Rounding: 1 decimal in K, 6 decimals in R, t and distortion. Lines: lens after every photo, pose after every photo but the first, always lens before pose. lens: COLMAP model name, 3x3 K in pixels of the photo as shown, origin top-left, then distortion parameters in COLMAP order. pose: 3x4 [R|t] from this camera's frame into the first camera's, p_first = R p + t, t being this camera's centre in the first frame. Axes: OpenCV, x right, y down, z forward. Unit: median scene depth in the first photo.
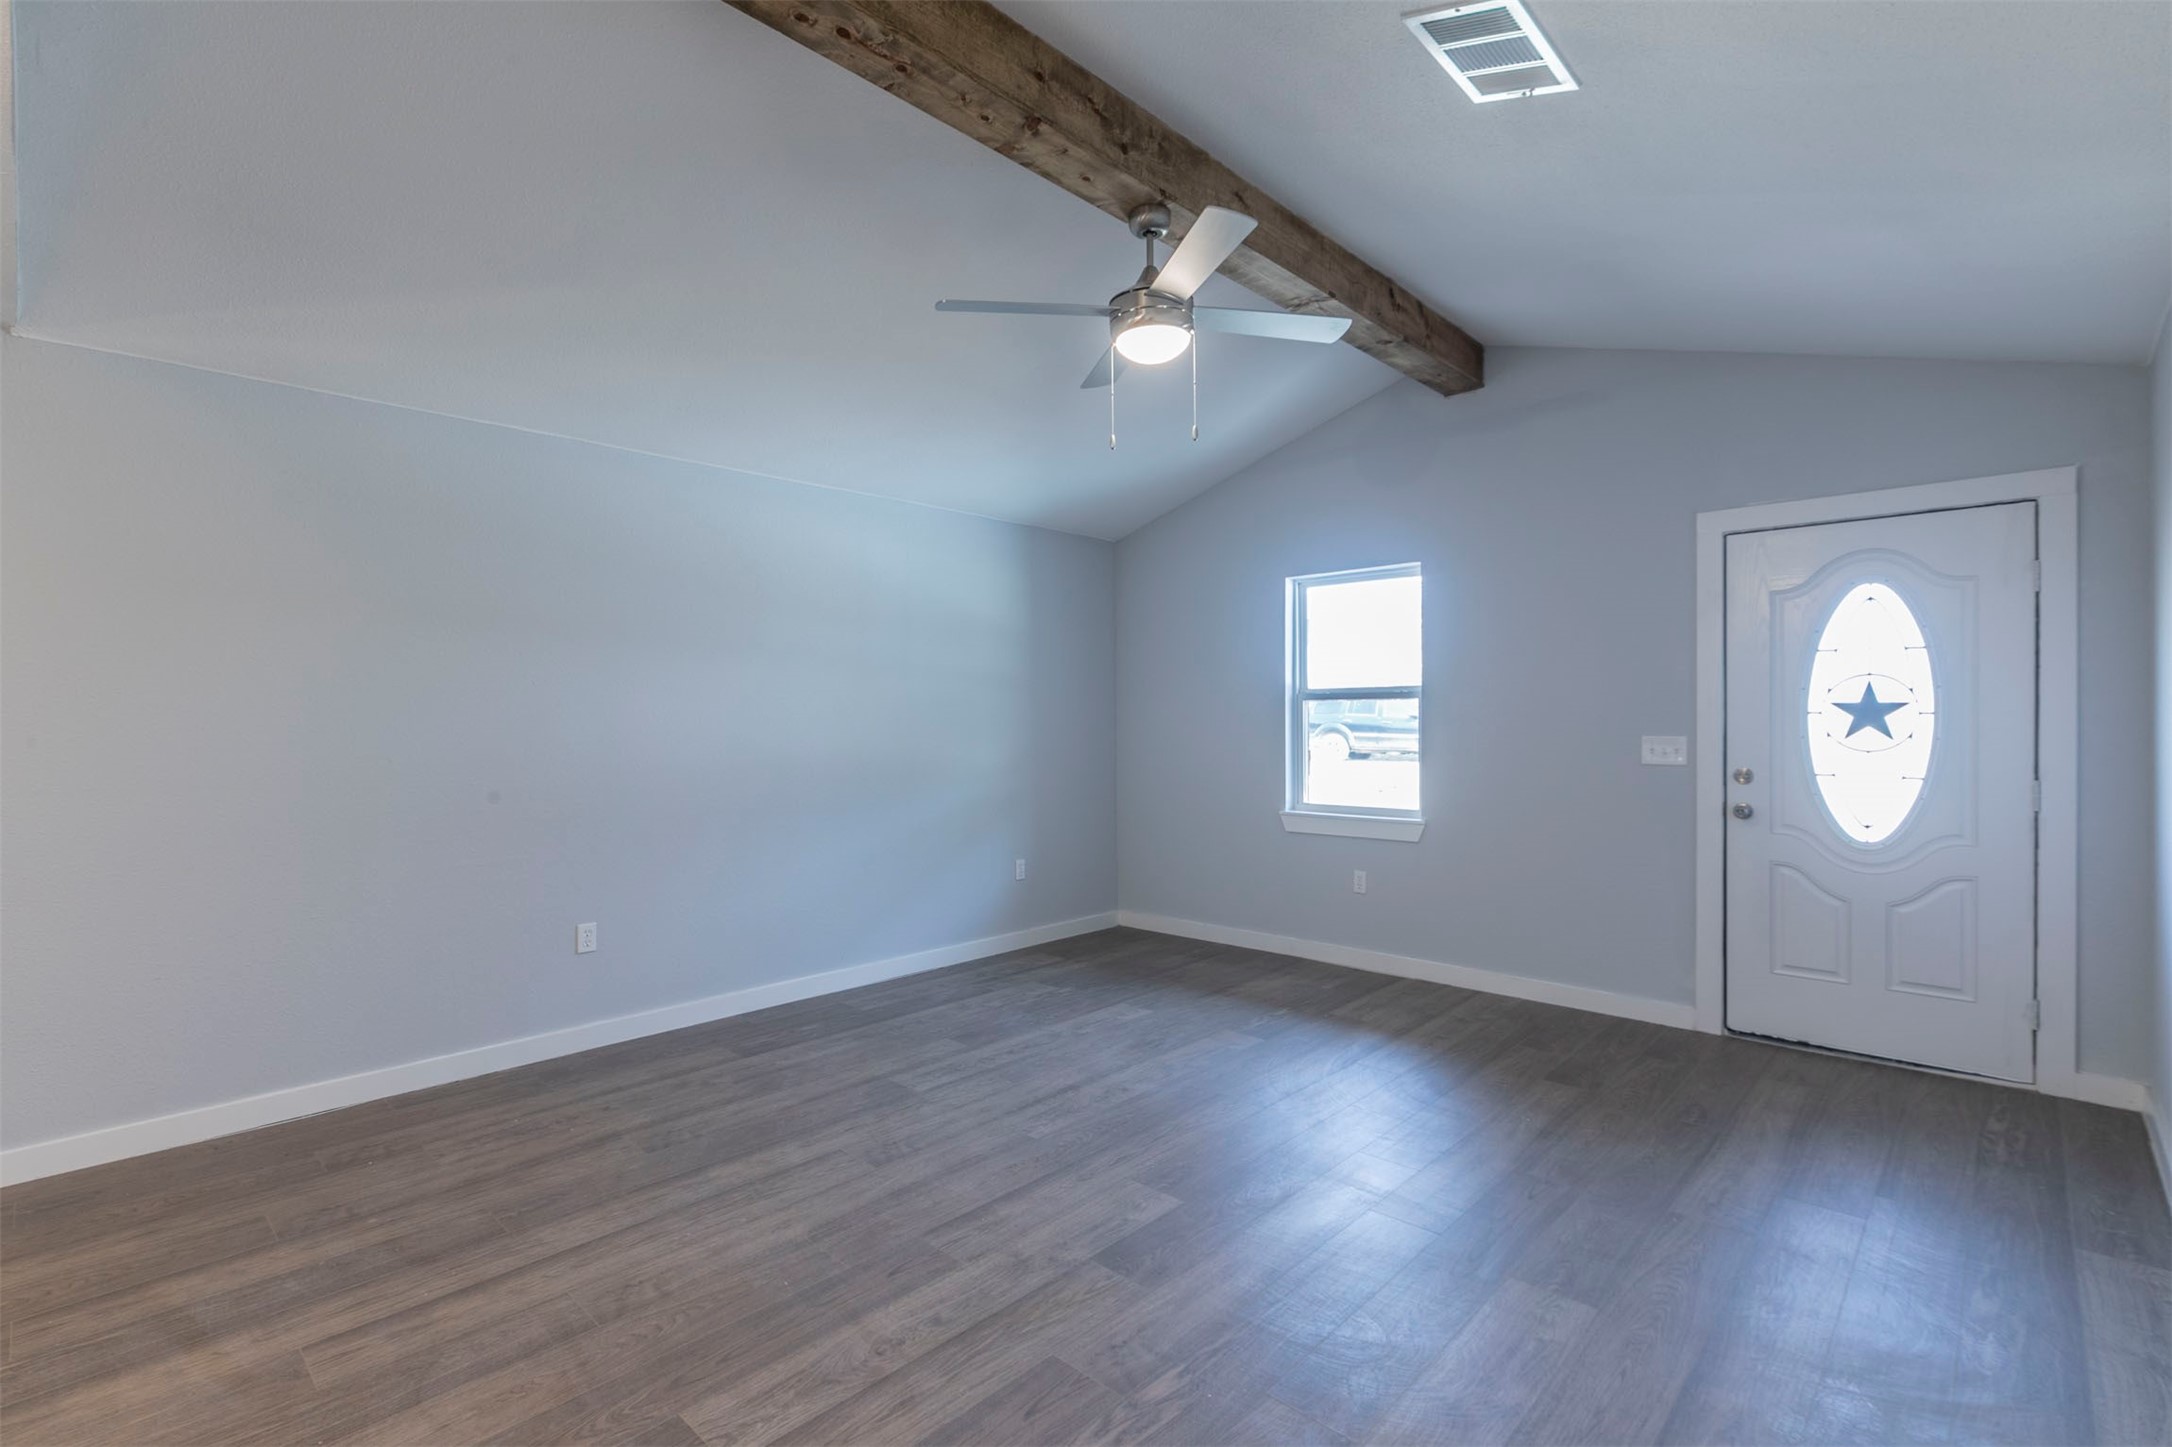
lens RADIAL K [[990.5, 0, 1082.3], [0, 990.5, 729.7], [0, 0, 1]] dist [0.000811, -0.000200]
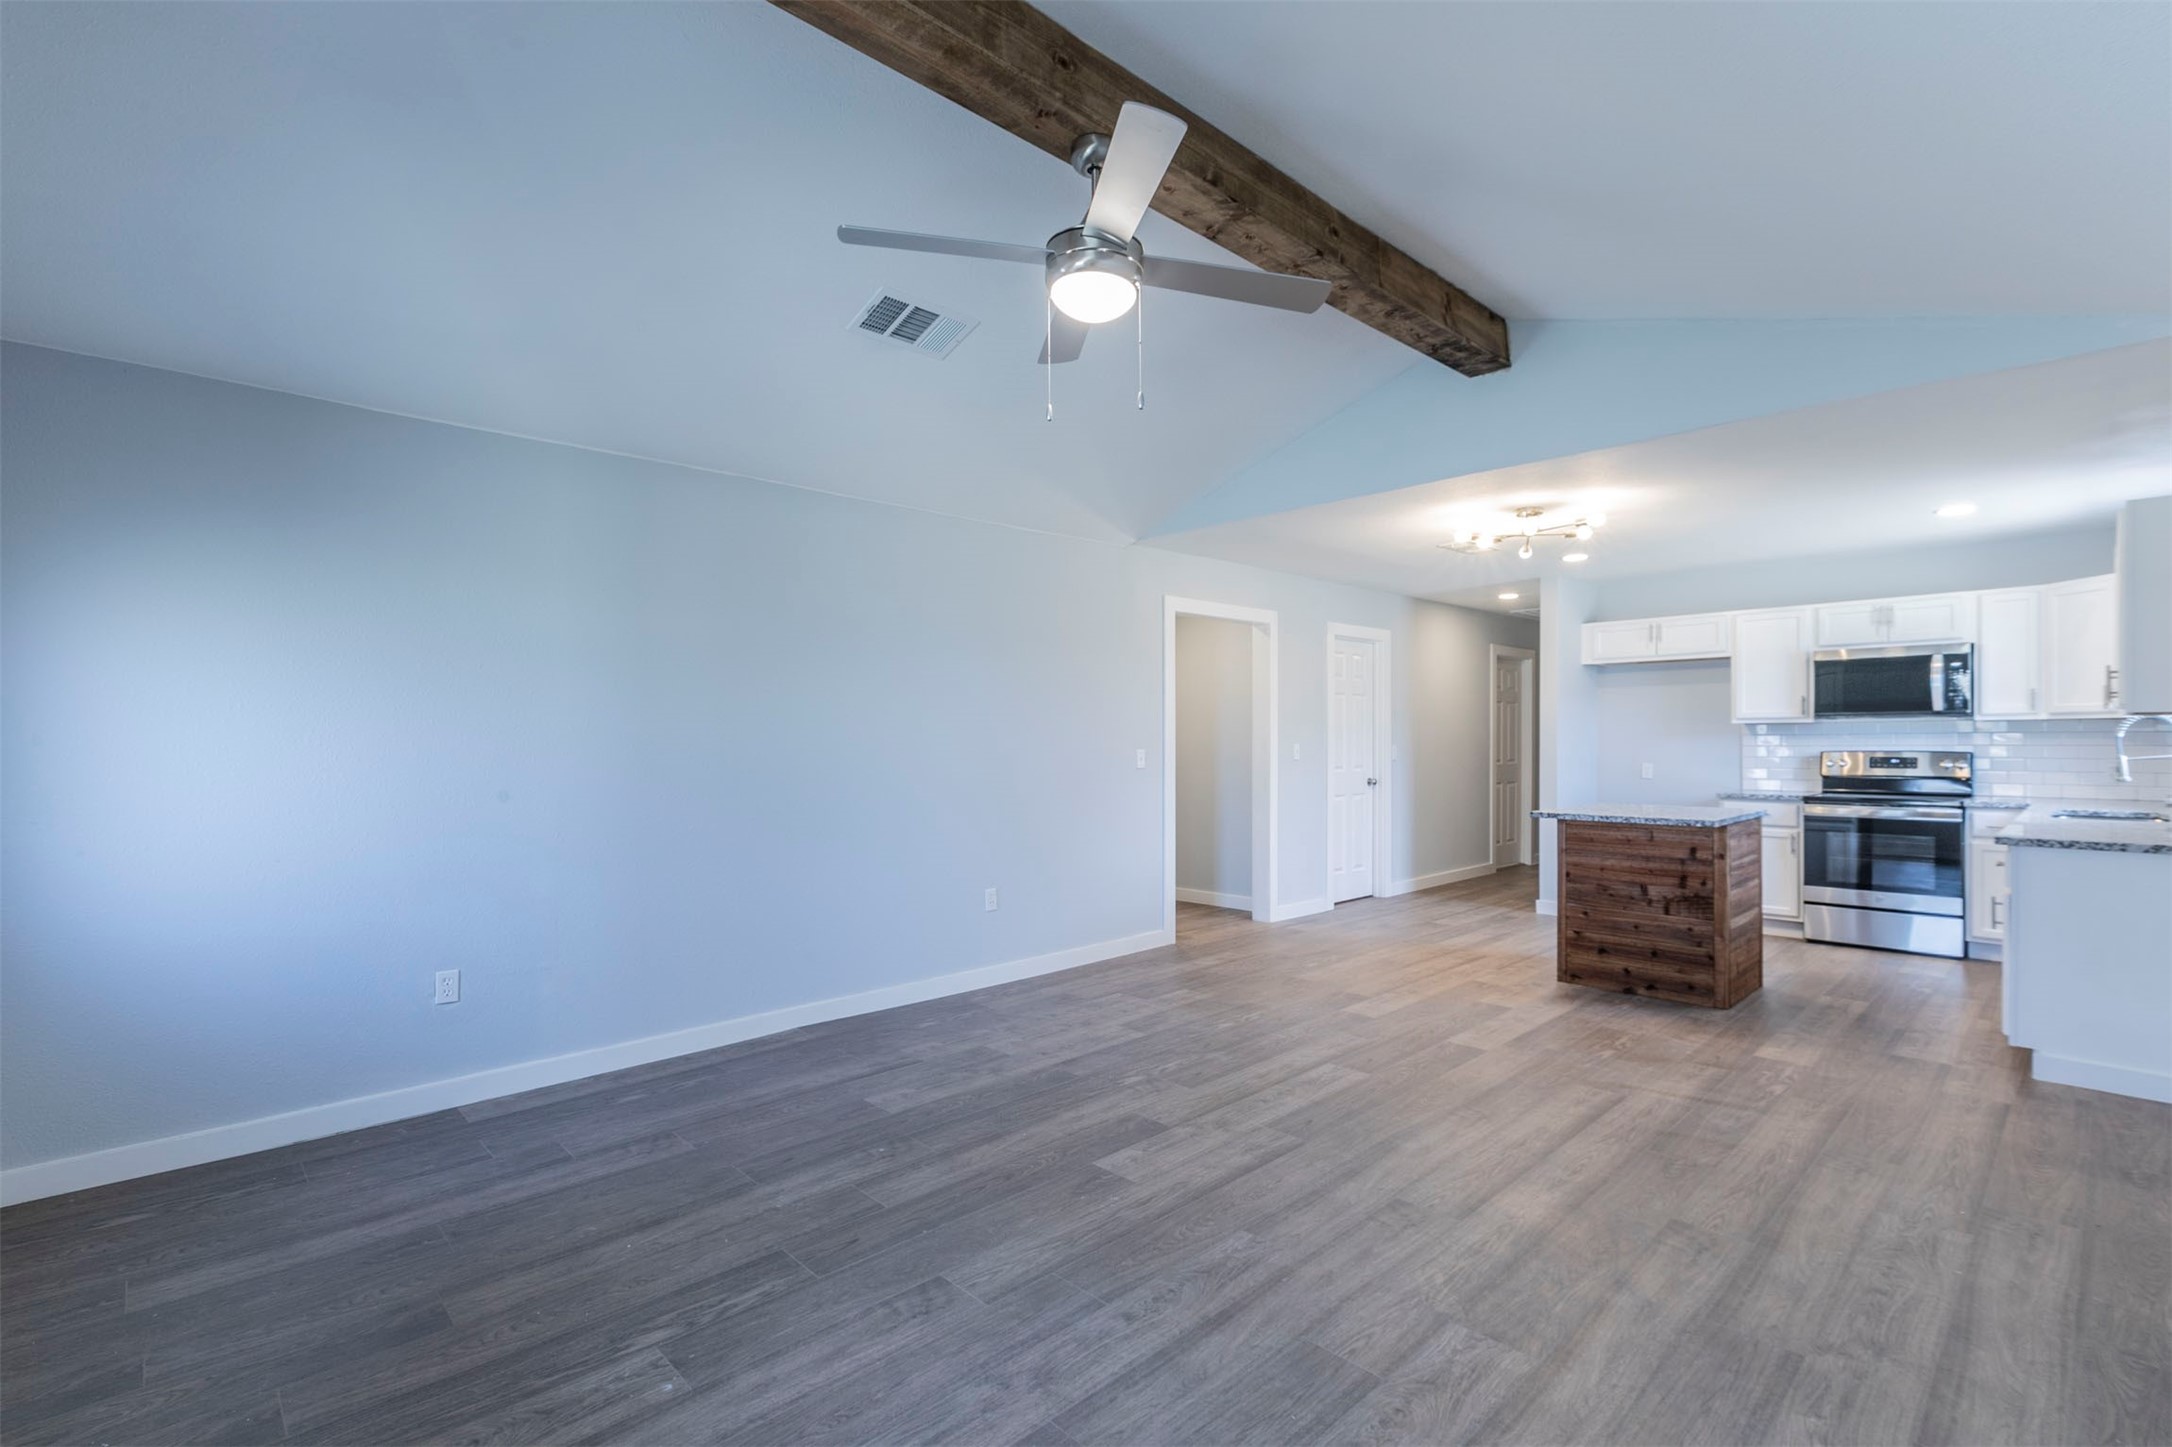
lens RADIAL K [[989.8, 0, 1097.5], [0, 989.8, 738.1], [0, 0, 1]] dist [-0.002320, -0.000929]
pose [[-0.998846, 0.011396, 0.046664, 0.027085], [0.011963, 0.999858, 0.011884, -0.018012], [-0.046522, 0.012428, -0.998840, 1.541406]]
